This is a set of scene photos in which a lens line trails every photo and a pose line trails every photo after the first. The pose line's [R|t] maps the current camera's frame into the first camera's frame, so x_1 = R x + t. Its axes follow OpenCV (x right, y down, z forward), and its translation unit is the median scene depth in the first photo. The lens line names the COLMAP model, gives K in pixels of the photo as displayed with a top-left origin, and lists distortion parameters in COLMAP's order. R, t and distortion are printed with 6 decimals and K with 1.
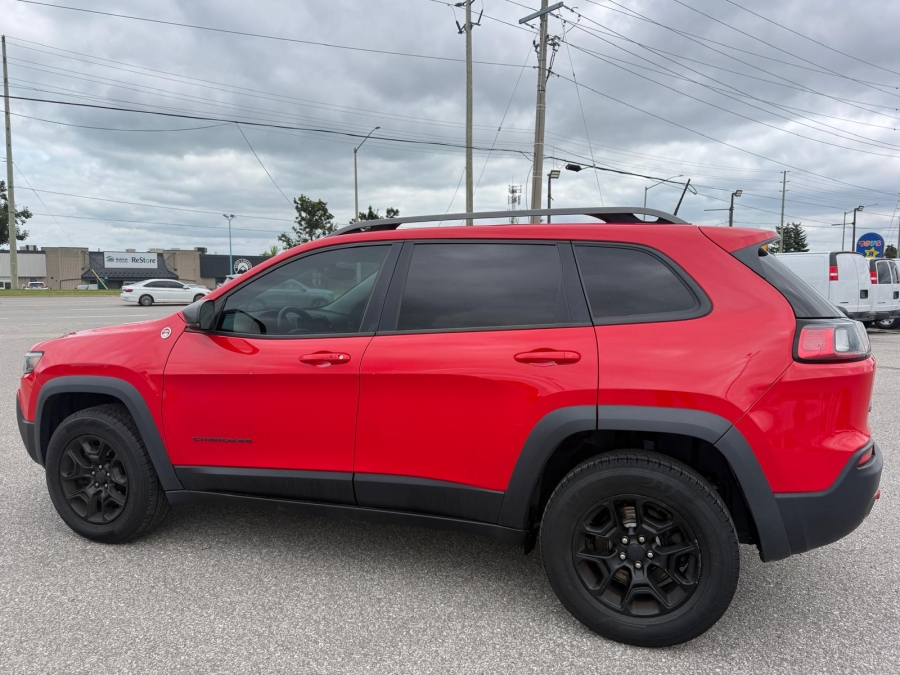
lens RADIAL K [[641.1, 0, 431.2], [0, 641.1, 336.9], [0, 0, 1]] dist [0.062381, -0.086480]
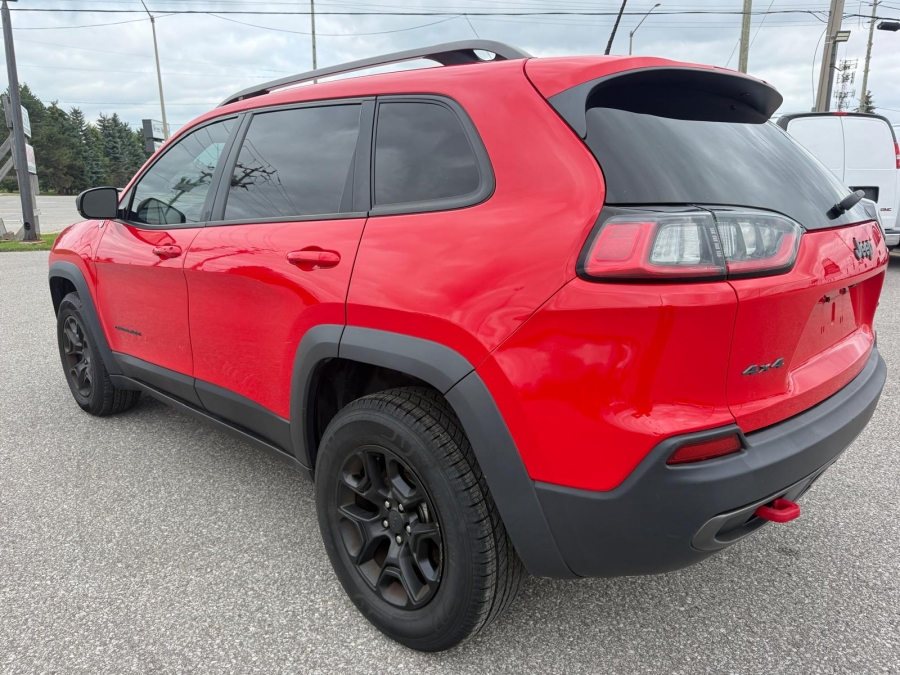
lens RADIAL K [[628.8, 0, 450.0], [0, 628.8, 337.5], [0, 0, 1]] dist [0.067324, -0.076215]
pose [[0.907966, 0.088318, -0.409630, 0.652902], [-0.026282, 0.987615, 0.154678, 0.005081], [0.418218, -0.129677, 0.899043, 0.389614]]
